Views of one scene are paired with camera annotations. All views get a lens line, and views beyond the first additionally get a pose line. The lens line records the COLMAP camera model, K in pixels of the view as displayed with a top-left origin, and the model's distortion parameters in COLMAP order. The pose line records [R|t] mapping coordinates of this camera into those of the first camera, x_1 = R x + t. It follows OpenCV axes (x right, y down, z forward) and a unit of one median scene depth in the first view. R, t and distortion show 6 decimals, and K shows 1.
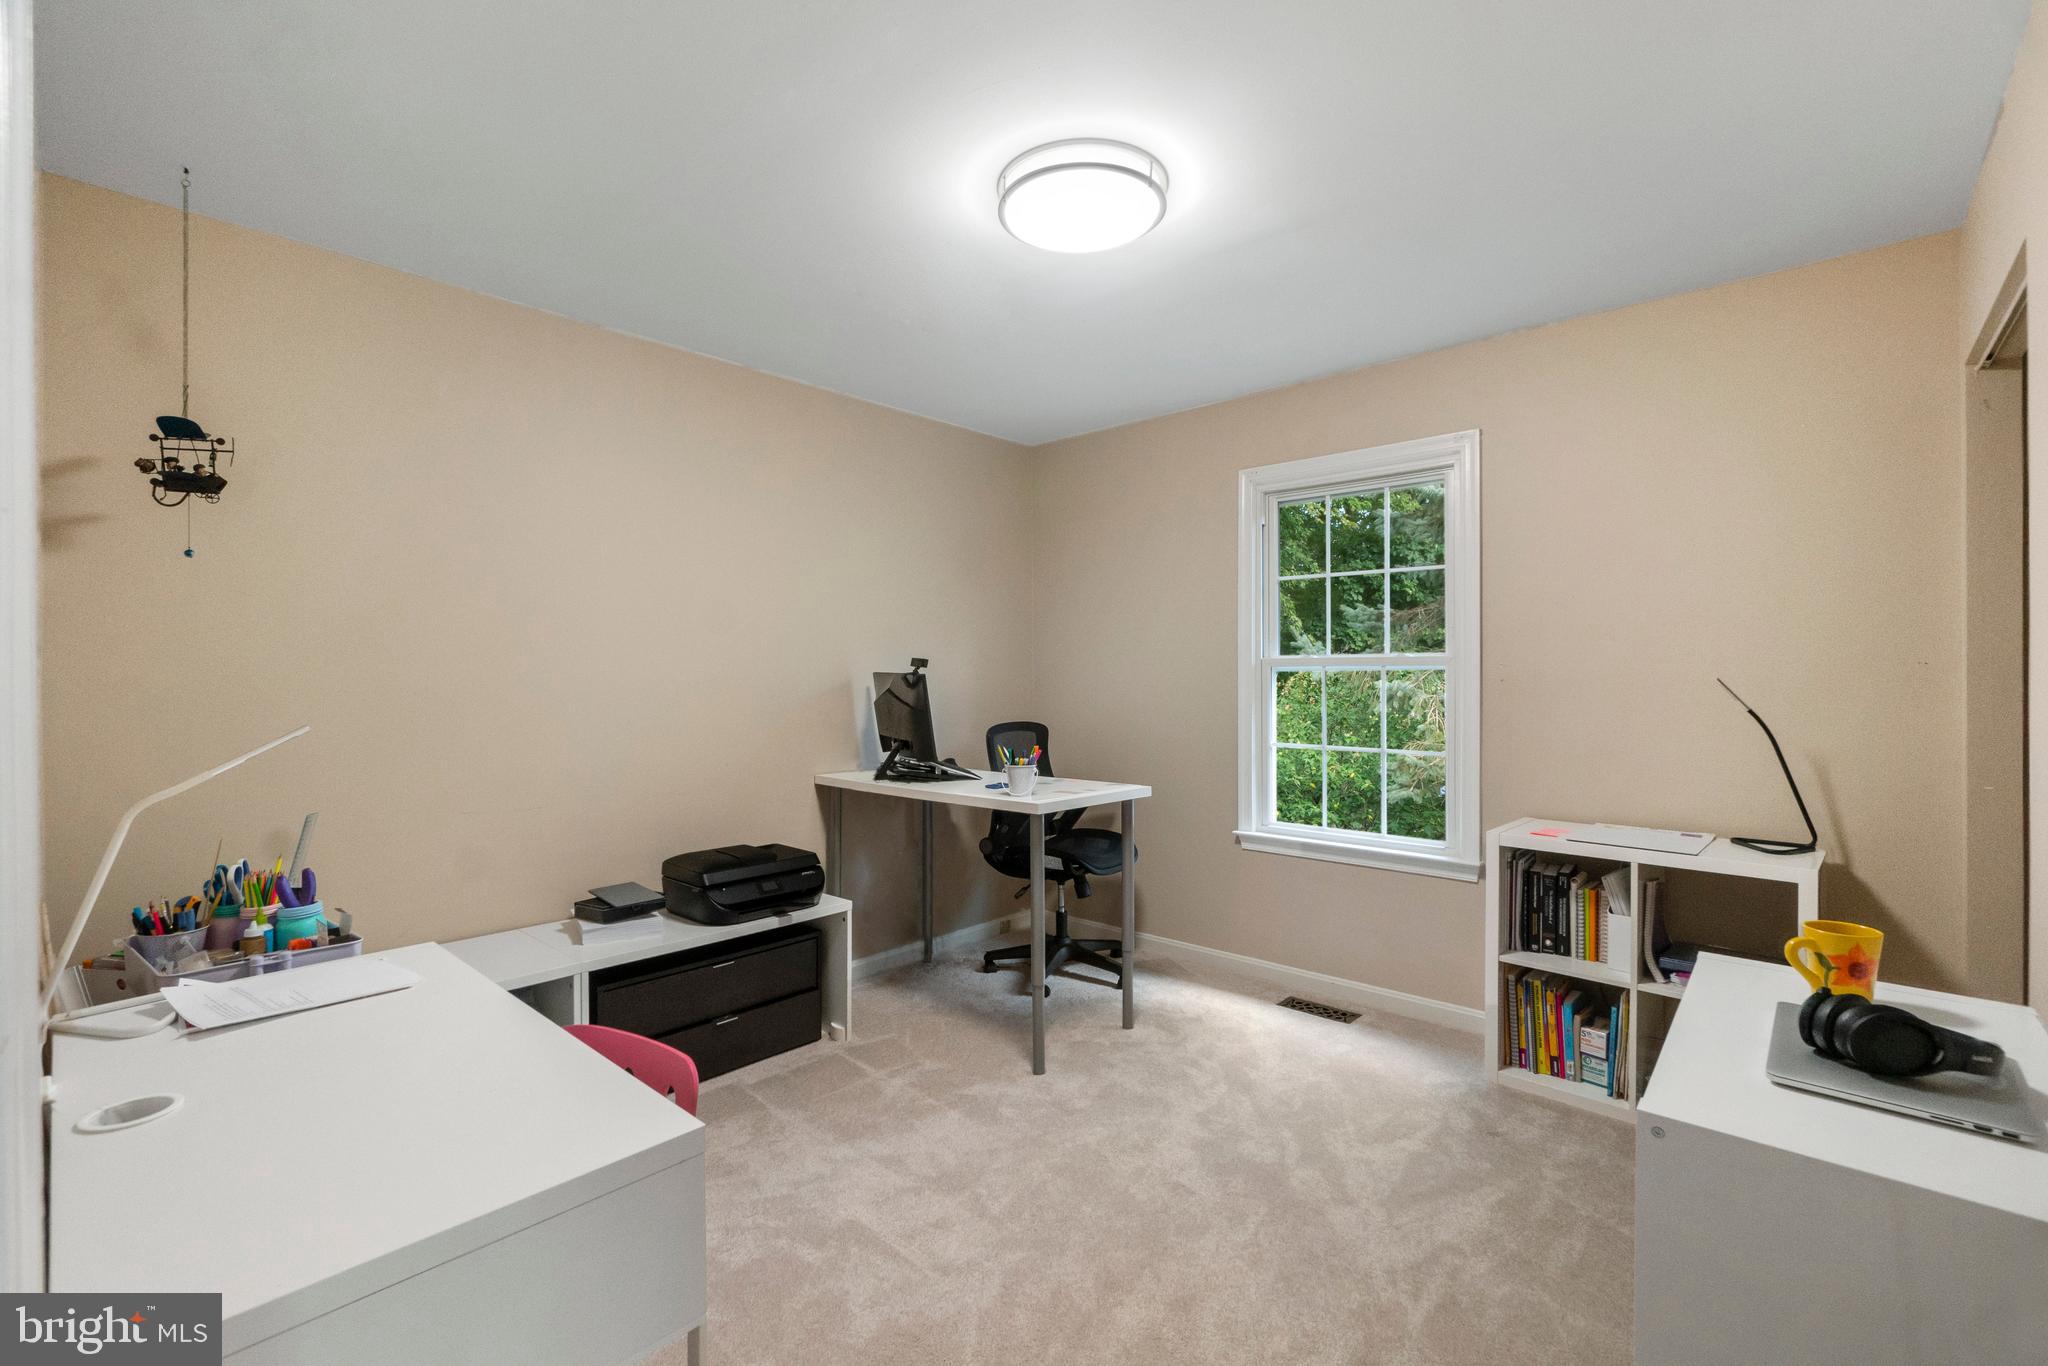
lens RADIAL K [[894.2, 0, 1016.0], [0, 894.2, 681.5], [0, 0, 1]] dist [0.001005, 0.000108]
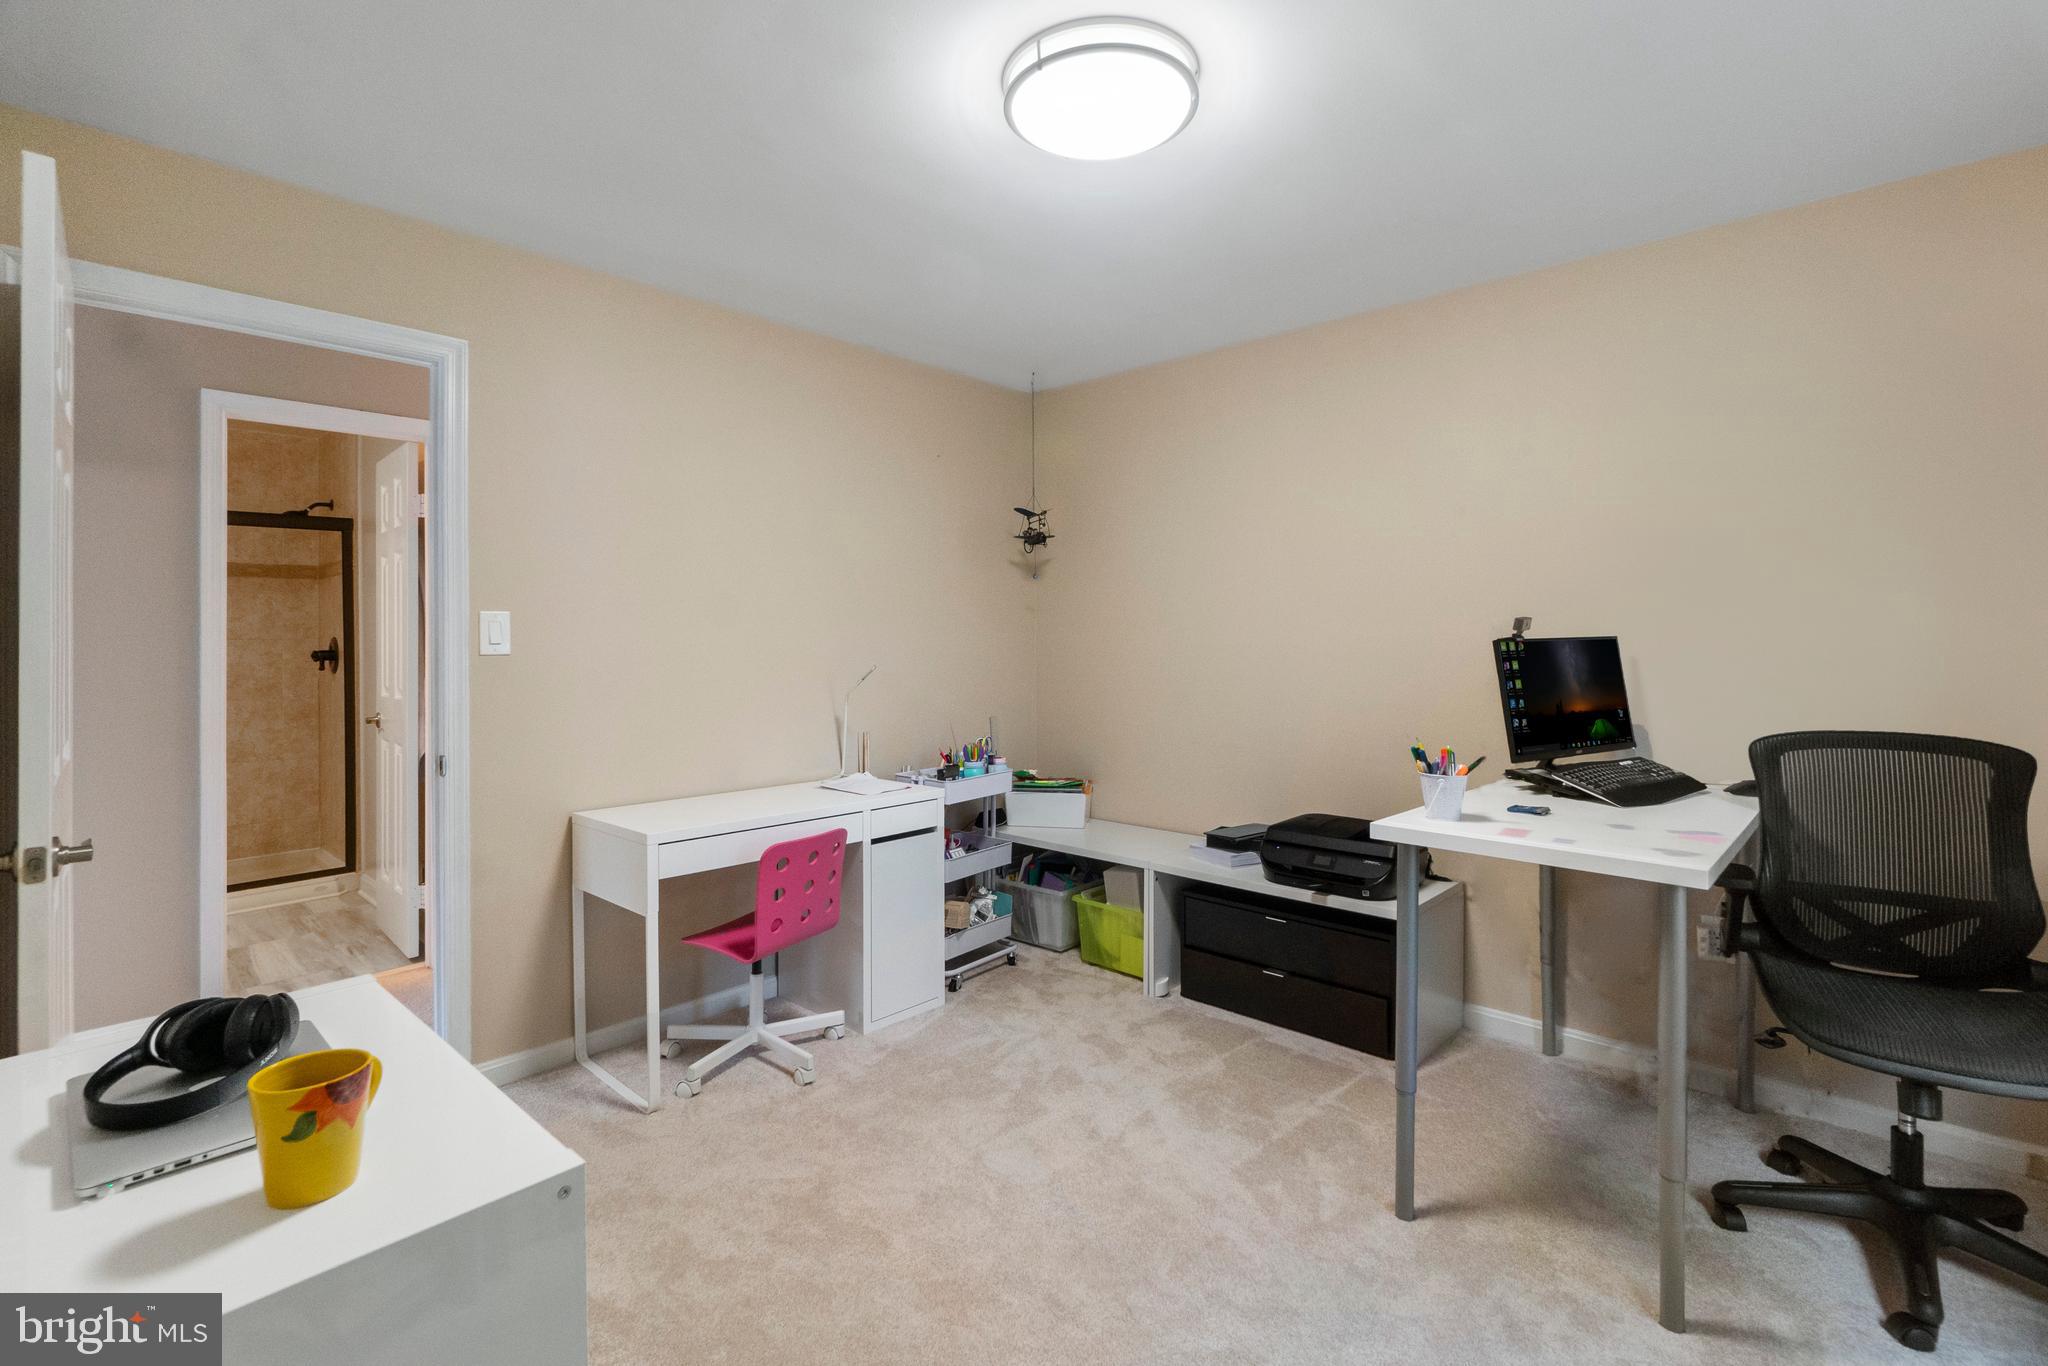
lens RADIAL K [[915.9, 0, 1024.6], [0, 915.9, 639.7], [0, 0, 1]] dist [0.001169, 0.000213]
pose [[0.009864, 0.002087, -0.999949, 0.756137], [-0.004778, 0.999987, 0.002040, -0.009775], [0.999940, 0.004757, 0.009874, 0.717346]]
